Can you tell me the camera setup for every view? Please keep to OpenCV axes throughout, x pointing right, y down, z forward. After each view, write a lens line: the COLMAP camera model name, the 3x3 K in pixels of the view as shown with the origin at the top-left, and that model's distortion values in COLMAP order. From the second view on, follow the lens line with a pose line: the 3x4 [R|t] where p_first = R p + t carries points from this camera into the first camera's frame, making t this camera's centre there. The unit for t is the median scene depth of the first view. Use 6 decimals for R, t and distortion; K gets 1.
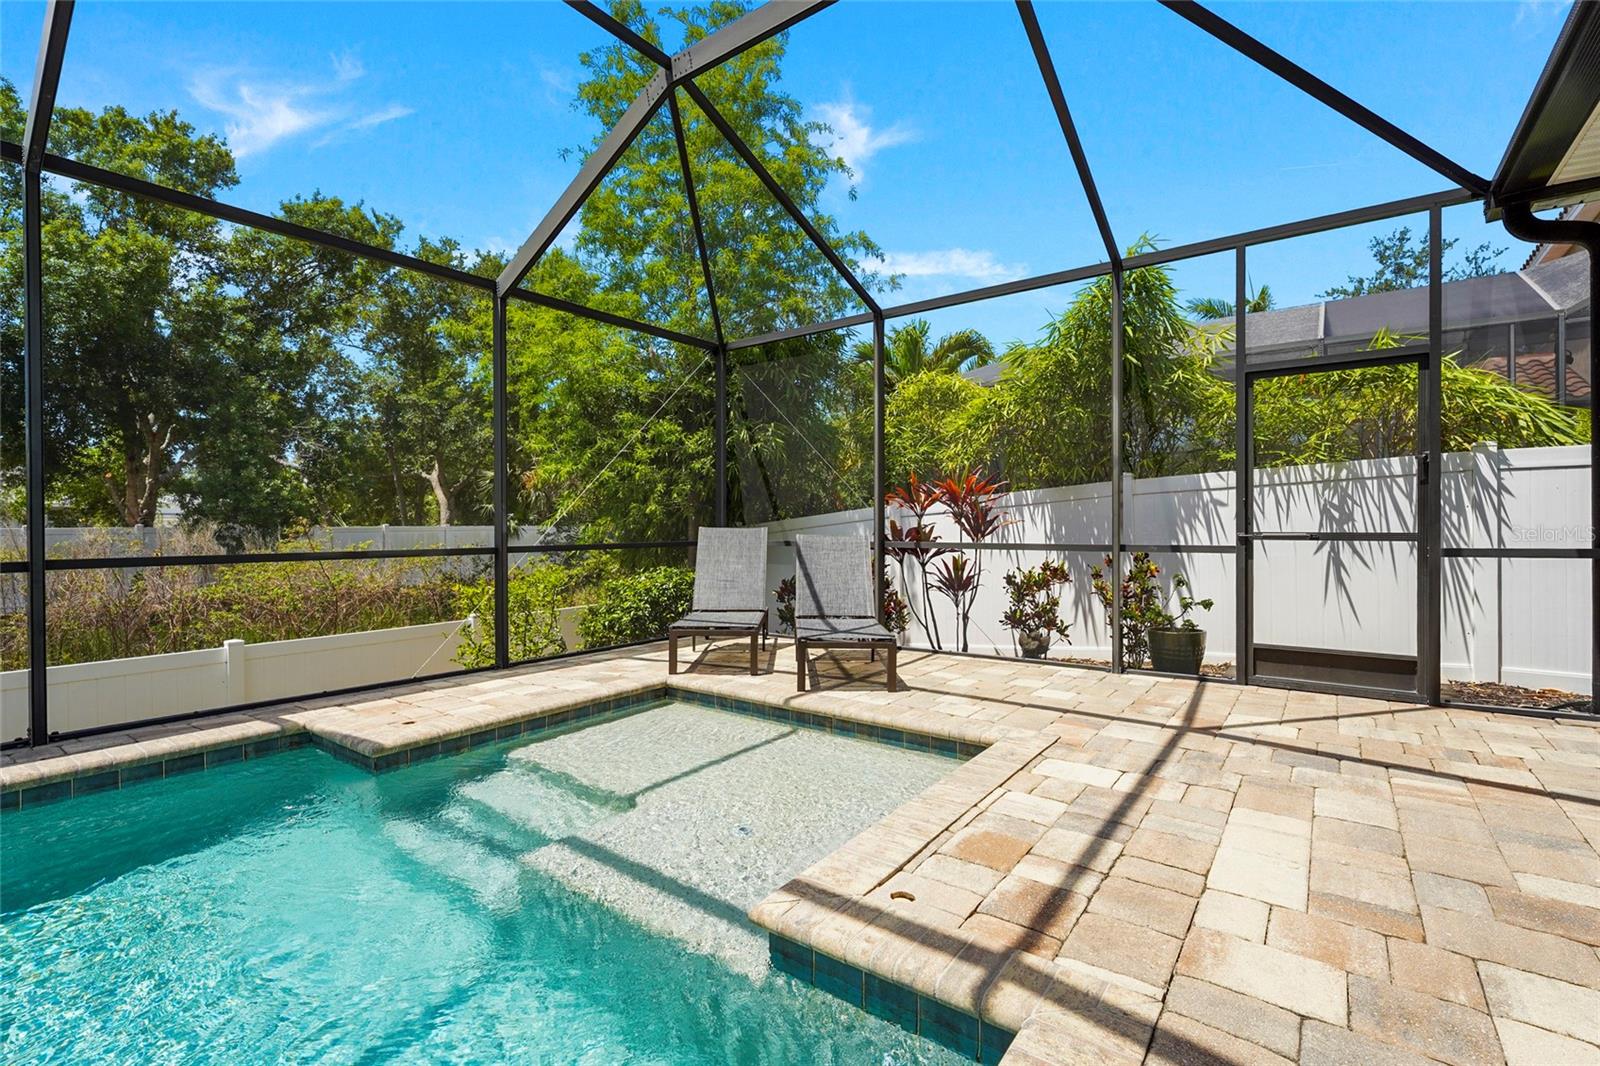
lens RADIAL K [[721.5, 0, 807.5], [0, 721.5, 528.9], [0, 0, 1]] dist [0.003055, -0.000233]
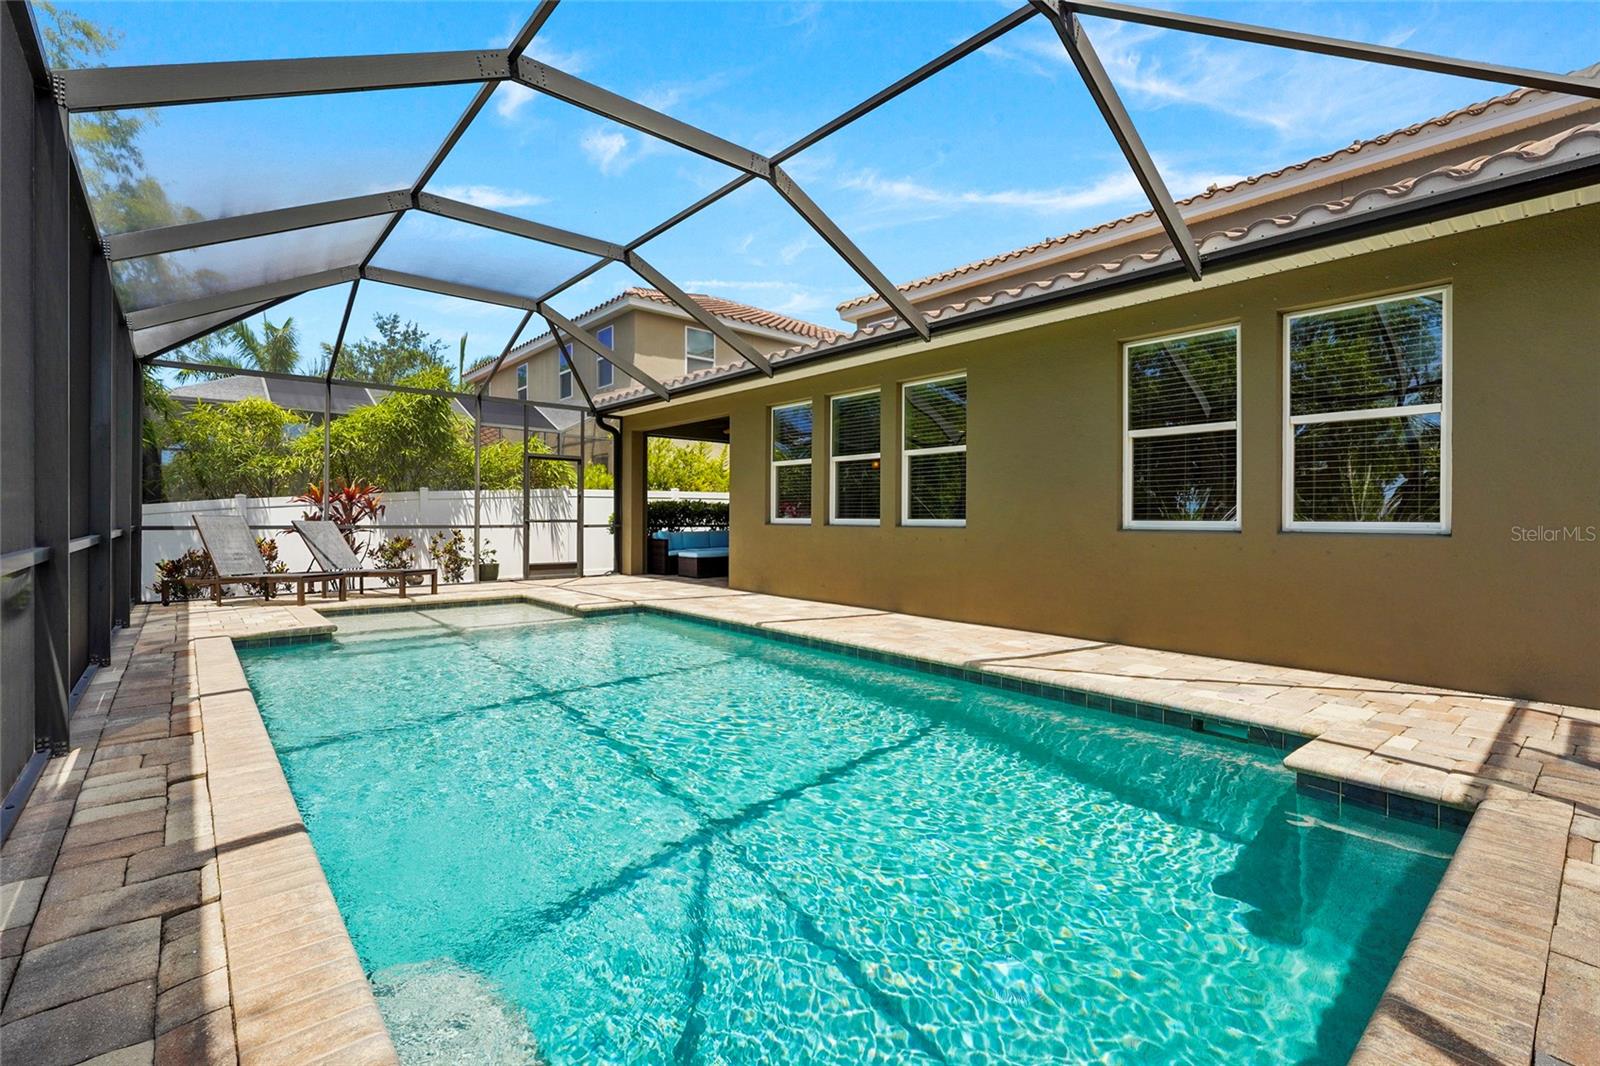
lens RADIAL K [[711.2, 0, 803.8], [0, 711.2, 521.8], [0, 0, 1]] dist [0.001398, -0.000051]
pose [[0.222407, -0.002226, 0.974951, -1.560263], [-0.000332, 0.999997, 0.002359, 0.007613], [-0.974954, -0.000849, 0.222406, -0.481003]]
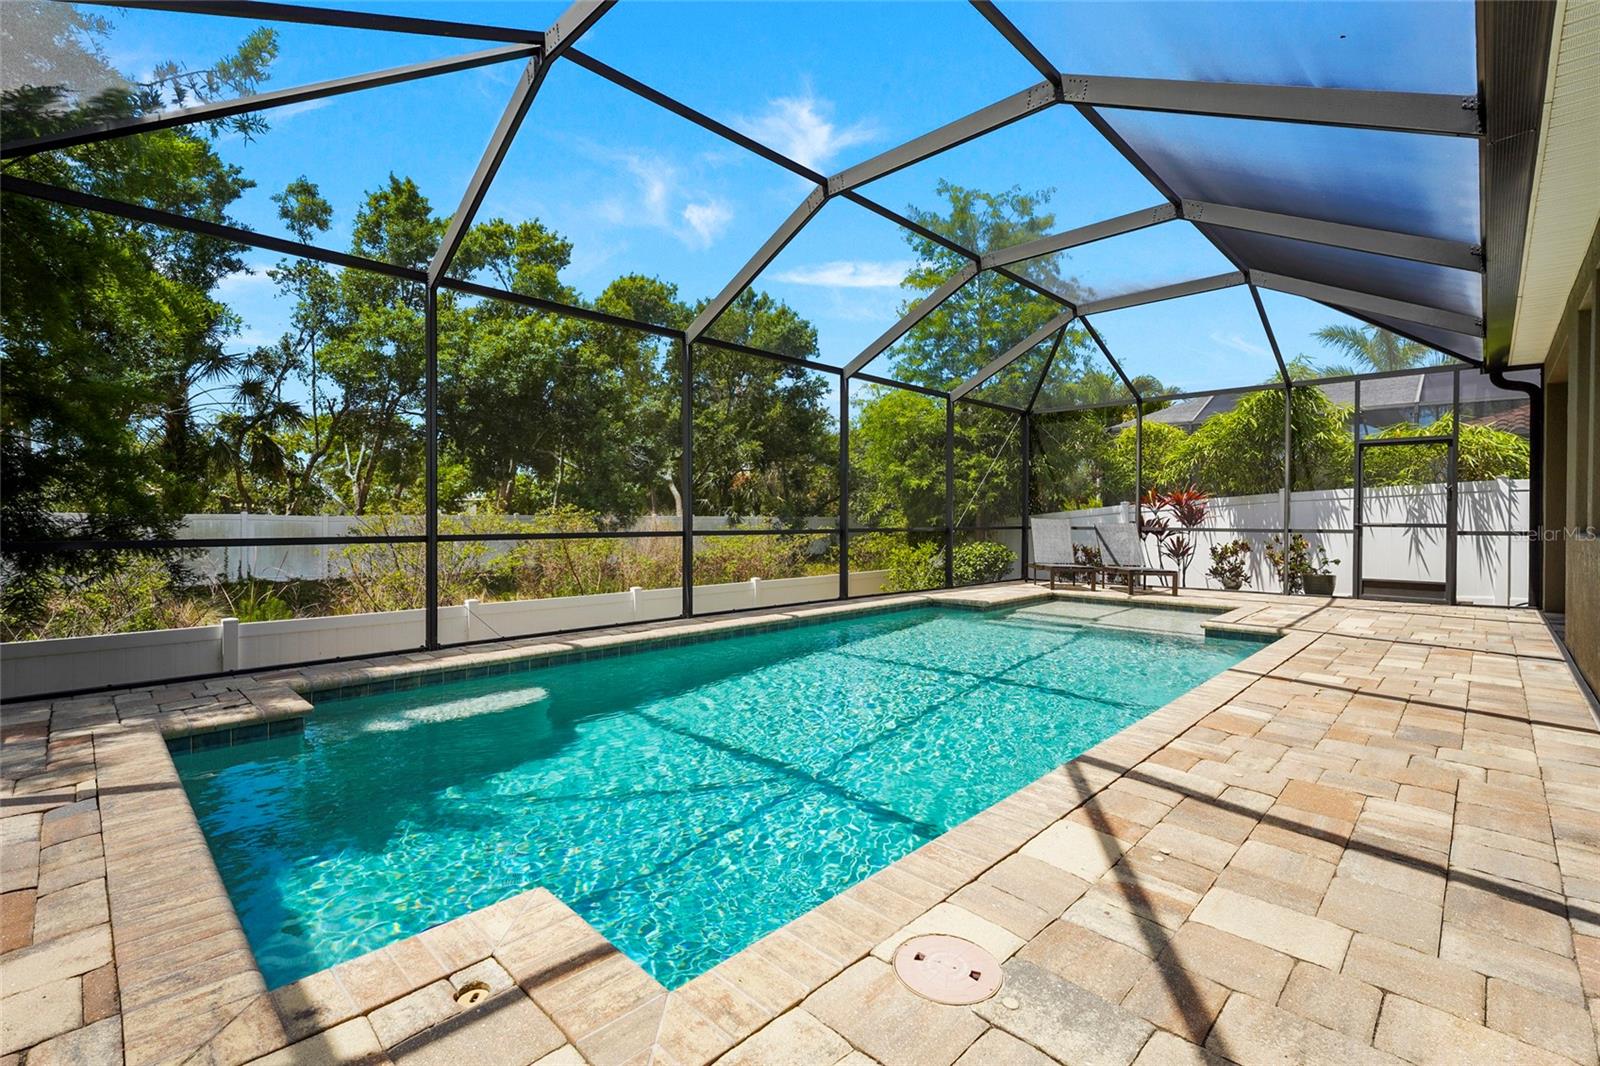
lens RADIAL K [[711.2, 0, 803.8], [0, 711.2, 521.8], [0, 0, 1]] dist [0.001398, -0.000051]
pose [[0.990317, 0.008384, -0.138572, -0.632683], [-0.008181, 0.999964, 0.002031, 0.010231], [0.138584, -0.000877, 0.990350, -1.148981]]
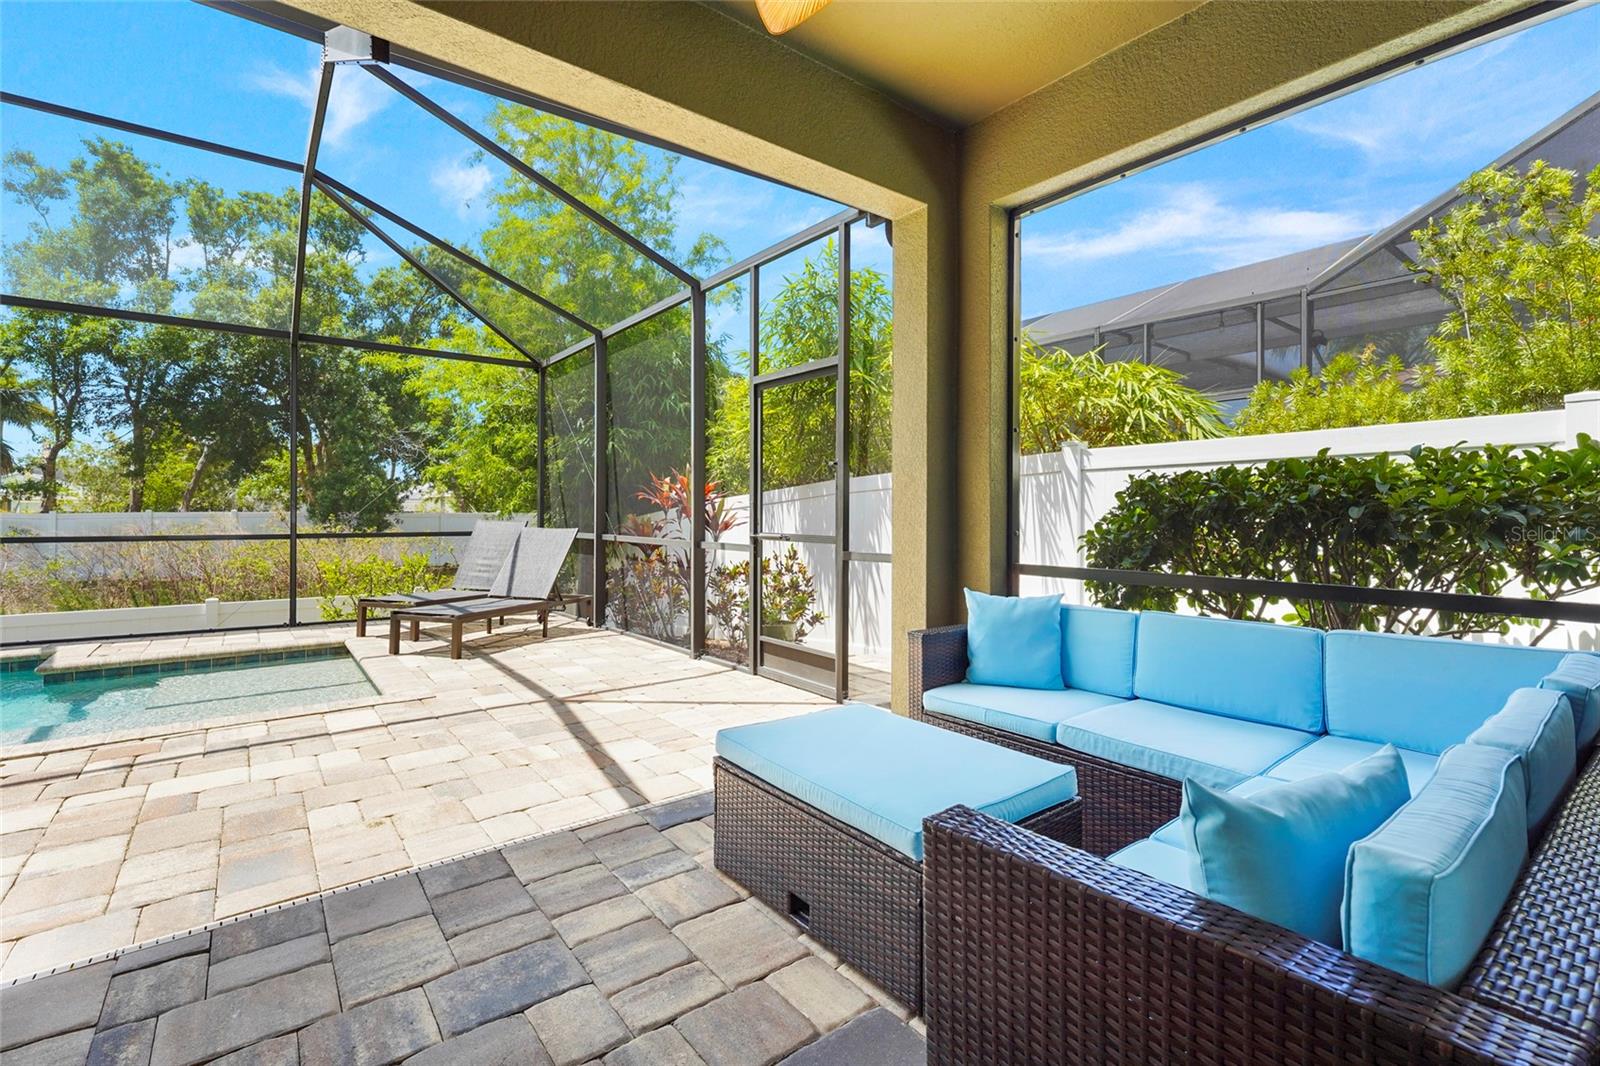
lens RADIAL K [[711.2, 0, 803.8], [0, 711.2, 521.8], [0, 0, 1]] dist [0.001398, -0.000051]
pose [[0.961253, 0.007698, -0.275558, 0.925730], [-0.004335, 0.999909, 0.012810, -0.023924], [0.275632, -0.011119, 0.961199, -0.005788]]
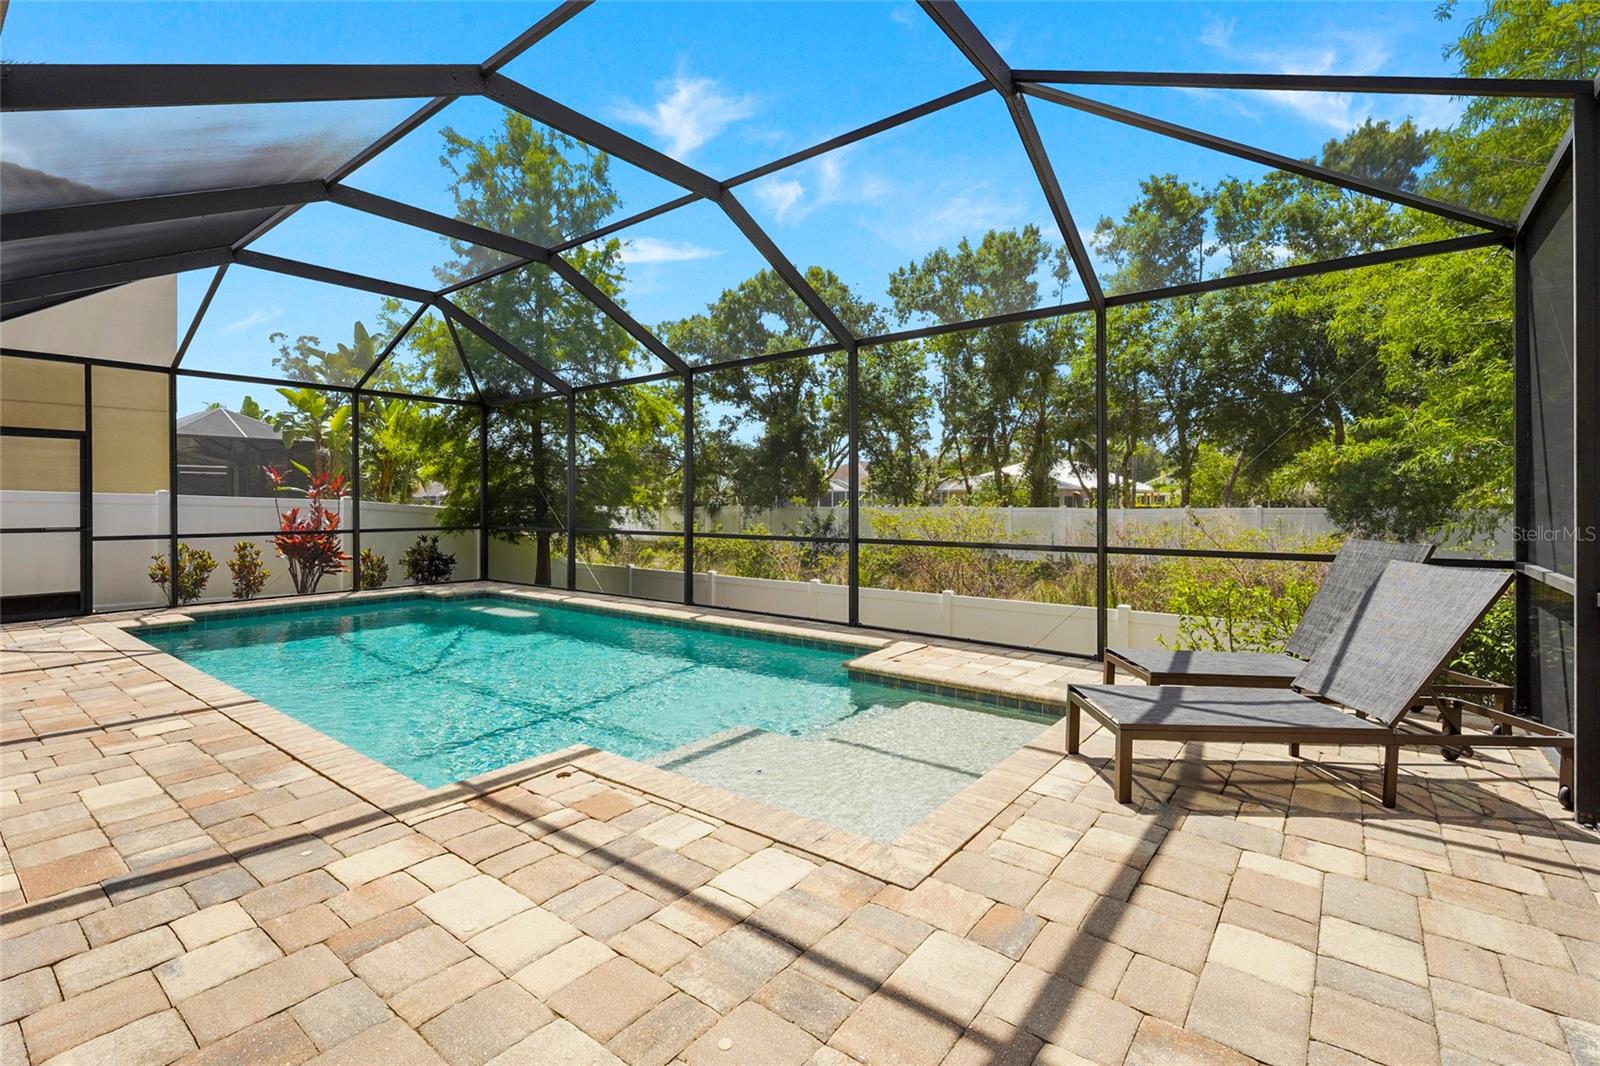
lens RADIAL K [[711.2, 0, 803.8], [0, 711.2, 521.8], [0, 0, 1]] dist [0.001398, -0.000051]
pose [[-0.023721, 0.031671, -0.999217, 0.710007], [-0.005525, 0.999479, 0.031811, -0.051591], [0.999703, 0.006275, -0.023533, 0.650293]]
